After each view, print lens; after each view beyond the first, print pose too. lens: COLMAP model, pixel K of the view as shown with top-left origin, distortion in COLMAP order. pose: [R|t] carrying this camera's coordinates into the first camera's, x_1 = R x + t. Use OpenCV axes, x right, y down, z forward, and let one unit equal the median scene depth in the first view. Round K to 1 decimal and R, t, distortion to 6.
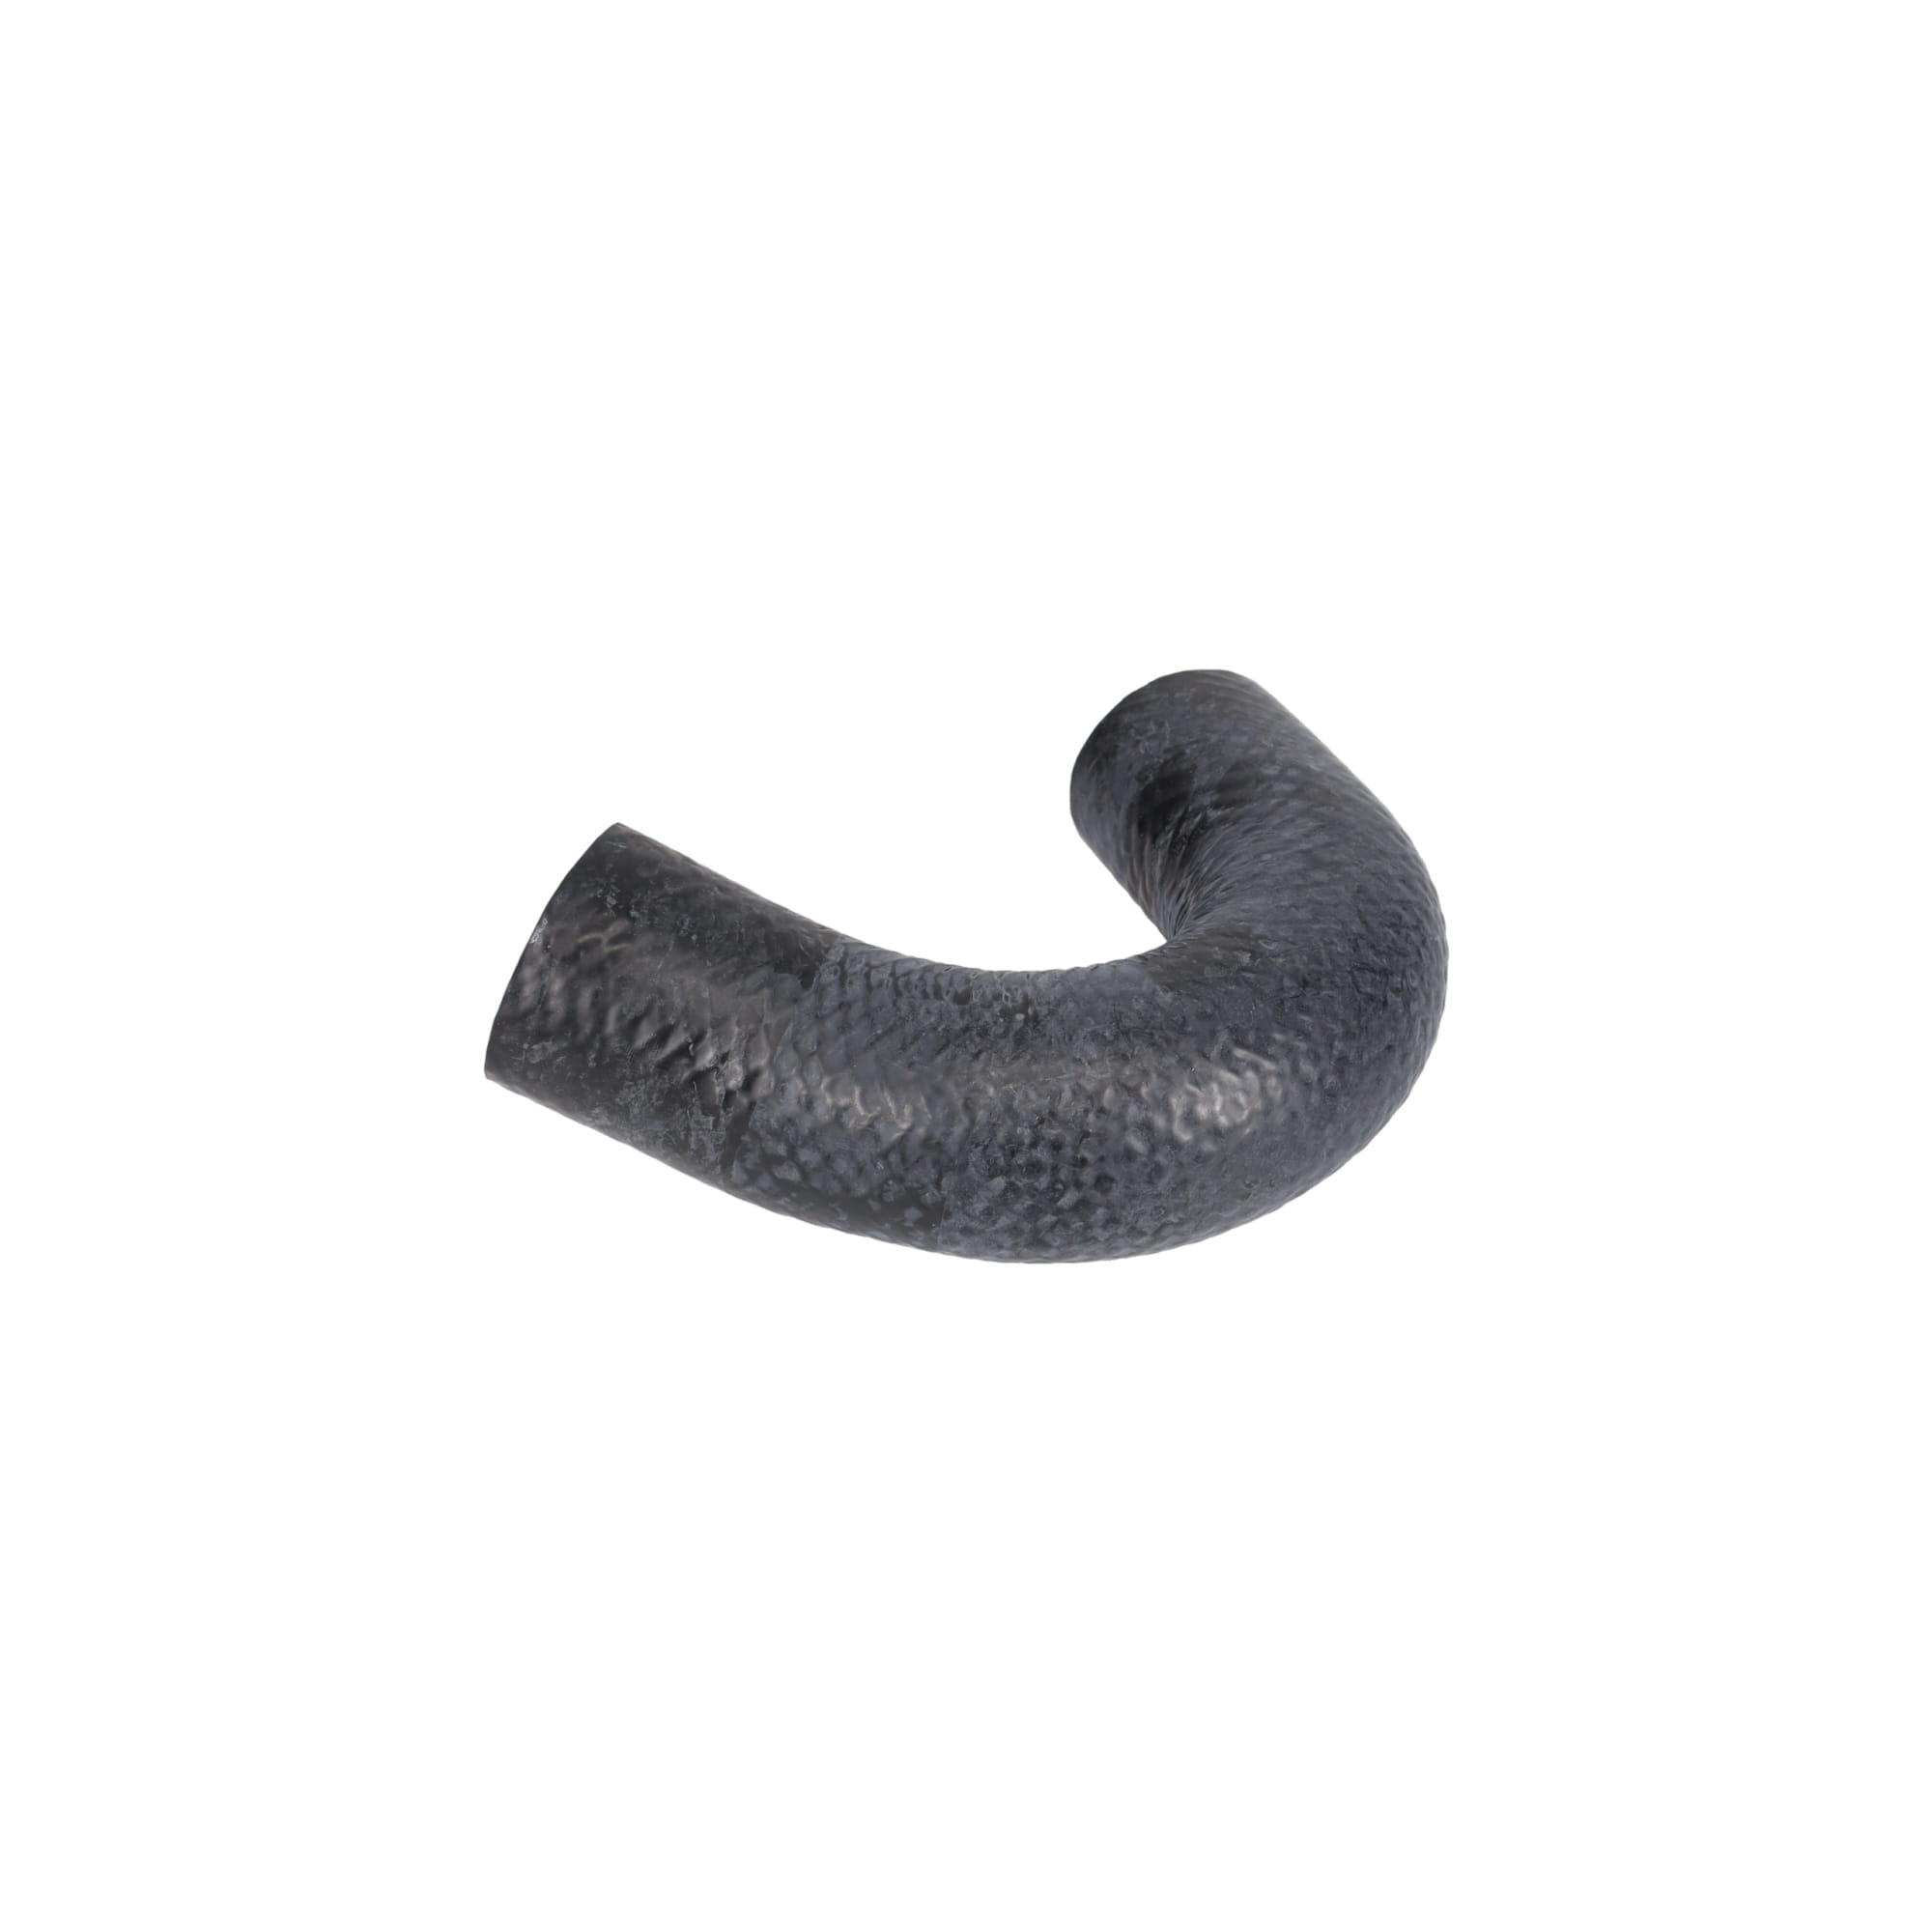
lens RADIAL K [[2827.9, 0, 1047.6], [0, 2827.9, 964.8], [0, 0, 1]] dist [-0.019845, -0.013824]
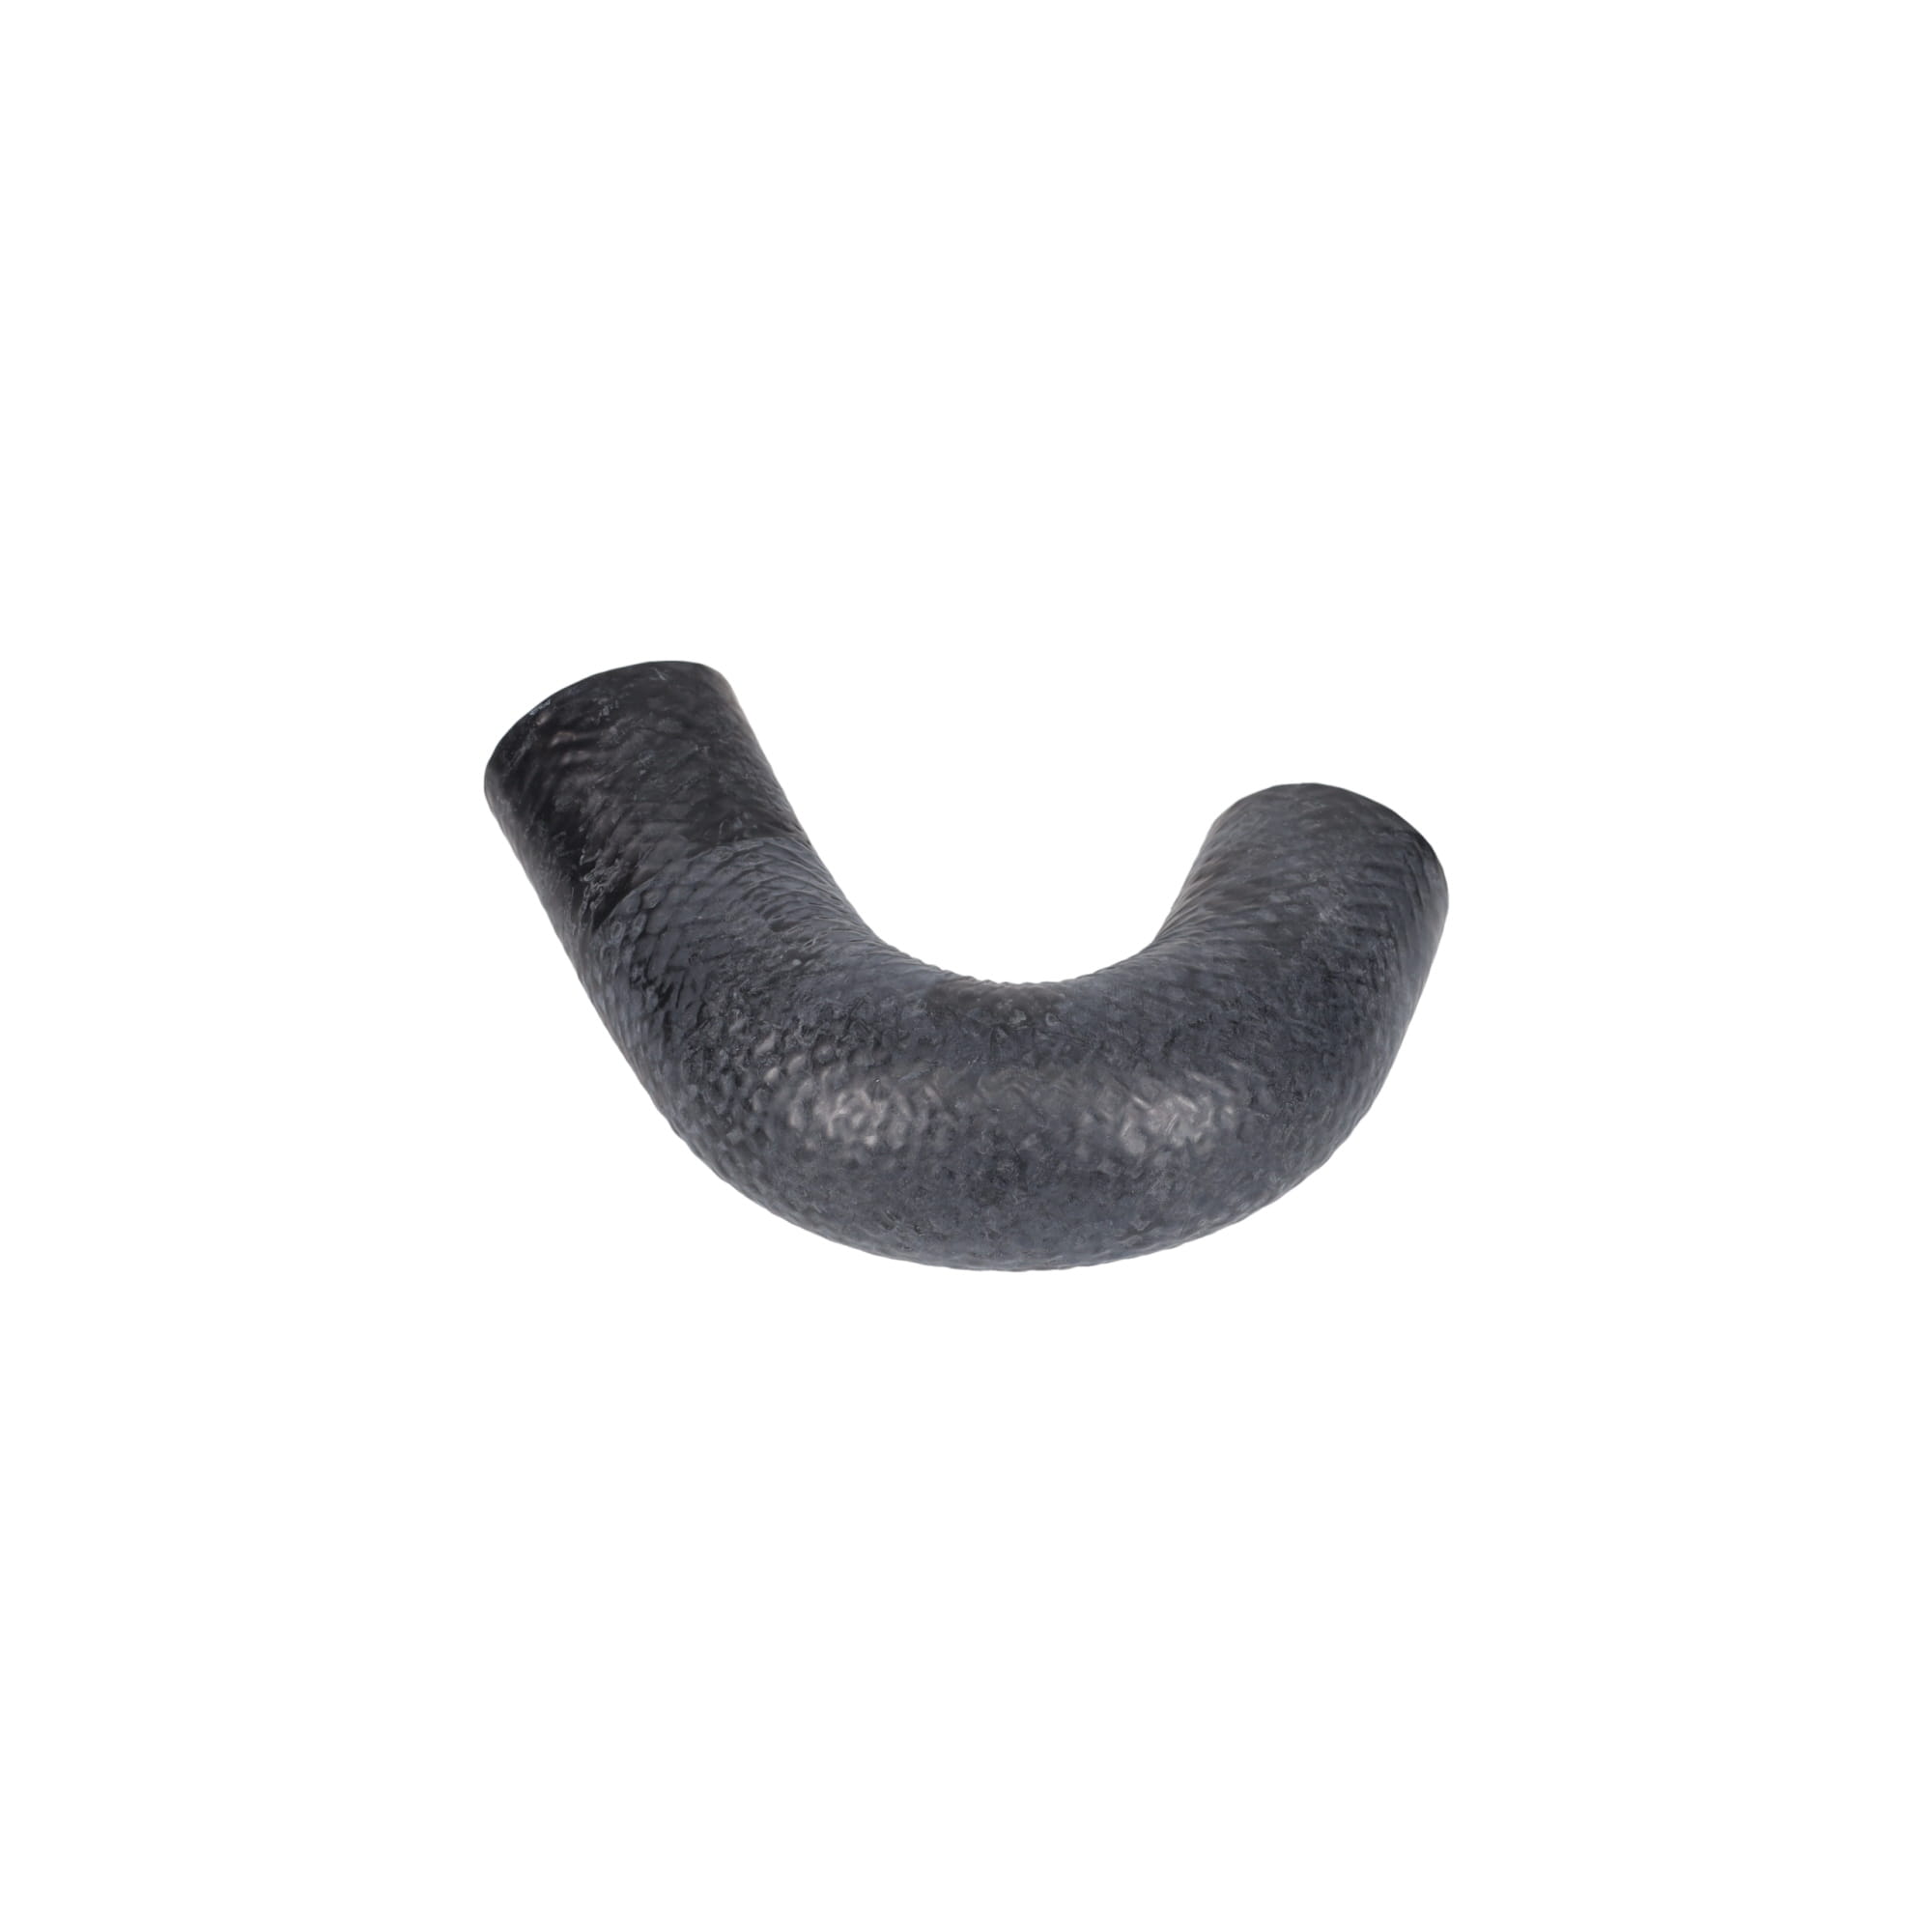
lens RADIAL K [[2827.9, 0, 1047.6], [0, 2827.9, 964.8], [0, 0, 1]] dist [-0.019845, -0.013824]
pose [[0.741344, 0.437598, -0.508839, 0.572789], [-0.443953, 0.888356, 0.117170, -0.139754], [0.503304, 0.139037, 0.852851, 0.168283]]
